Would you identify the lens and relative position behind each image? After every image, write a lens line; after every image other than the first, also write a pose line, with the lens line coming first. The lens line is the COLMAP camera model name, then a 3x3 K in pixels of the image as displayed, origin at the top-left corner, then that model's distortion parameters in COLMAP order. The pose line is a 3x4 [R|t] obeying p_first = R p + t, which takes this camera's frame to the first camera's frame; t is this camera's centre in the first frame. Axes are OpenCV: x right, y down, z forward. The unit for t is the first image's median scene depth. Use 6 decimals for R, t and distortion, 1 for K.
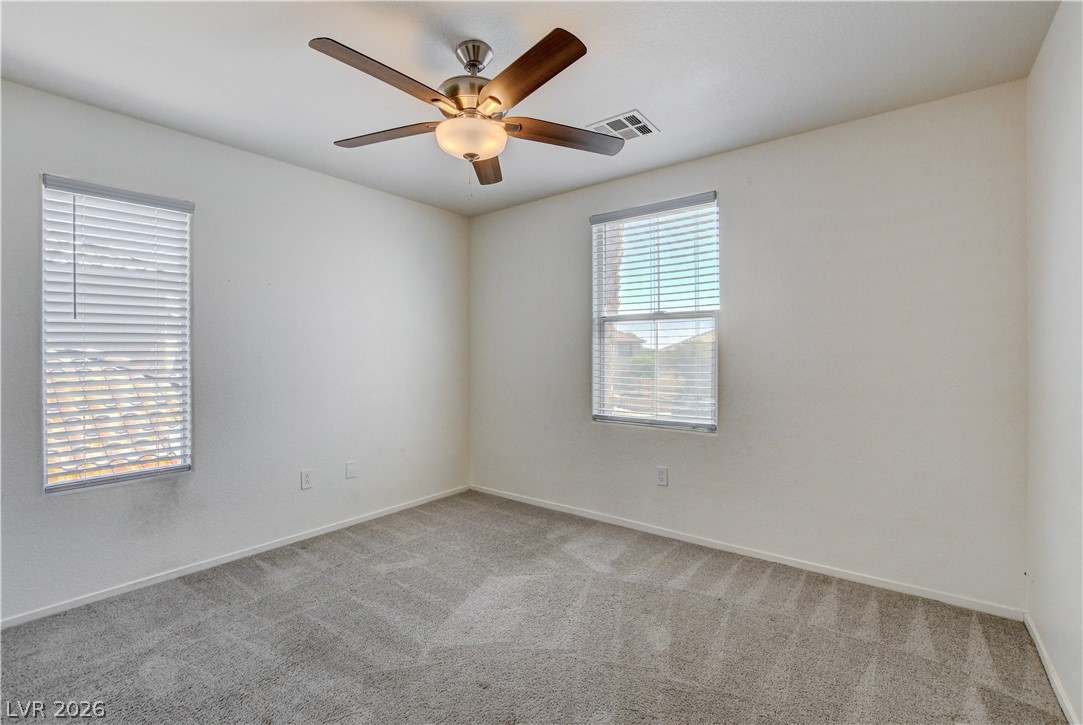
lens RADIAL K [[490.8, 0, 536.4], [0, 490.8, 356.5], [0, 0, 1]] dist [0.000756, -0.000195]
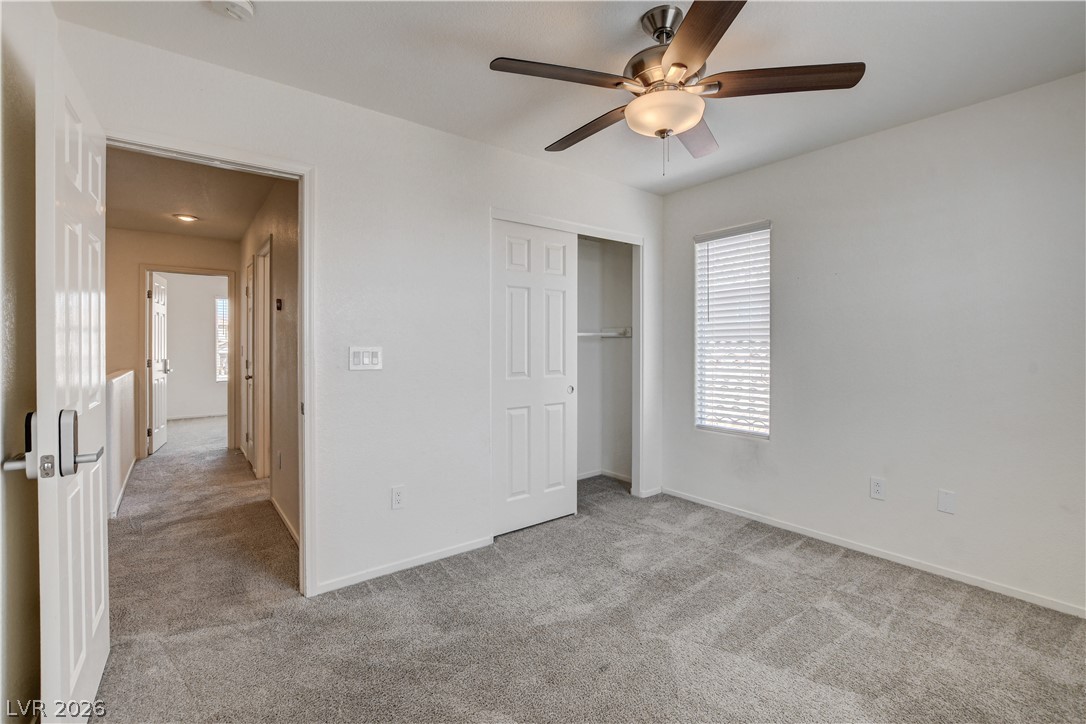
lens RADIAL K [[483.9, 0, 538.2], [0, 483.9, 352.6], [0, 0, 1]] dist [-0.002974, 0.000430]
pose [[-0.262424, 0.008615, -0.964914, 0.605033], [-0.001393, 0.999956, 0.009306, 0.006524], [0.964952, 0.003786, -0.262400, 0.773553]]
